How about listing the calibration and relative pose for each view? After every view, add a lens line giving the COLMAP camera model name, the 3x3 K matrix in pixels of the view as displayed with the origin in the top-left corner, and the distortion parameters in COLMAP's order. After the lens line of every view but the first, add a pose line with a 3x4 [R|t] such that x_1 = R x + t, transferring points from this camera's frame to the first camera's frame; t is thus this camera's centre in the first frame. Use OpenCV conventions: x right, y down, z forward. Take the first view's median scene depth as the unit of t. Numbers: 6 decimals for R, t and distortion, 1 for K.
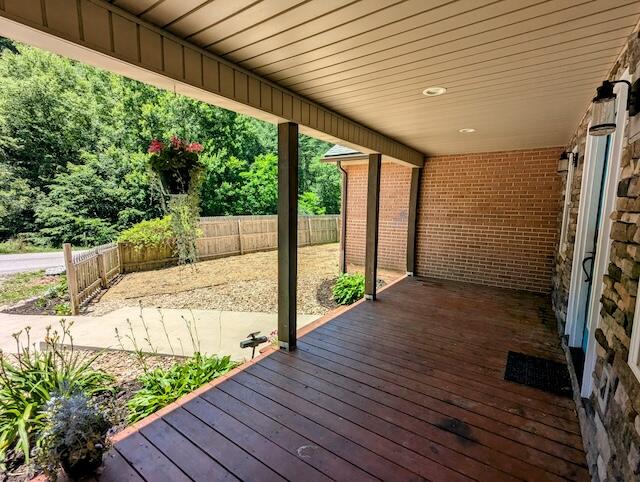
lens RADIAL K [[301.8, 0, 316.3], [0, 301.8, 240.0], [0, 0, 1]] dist [-0.003350, -0.001197]
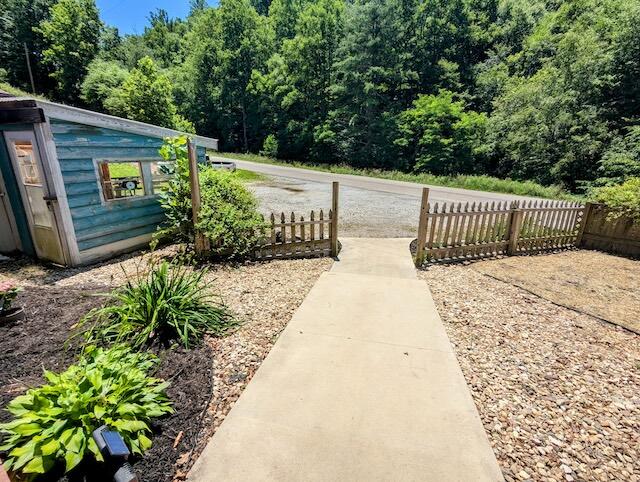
lens RADIAL K [[301.8, 0, 316.3], [0, 301.8, 240.0], [0, 0, 1]] dist [-0.003350, -0.001197]
pose [[0.001960, 0.286008, -0.958225, 0.012609], [-0.120605, 0.951300, 0.283694, -0.011407], [0.992699, 0.115011, 0.036358, 0.135131]]
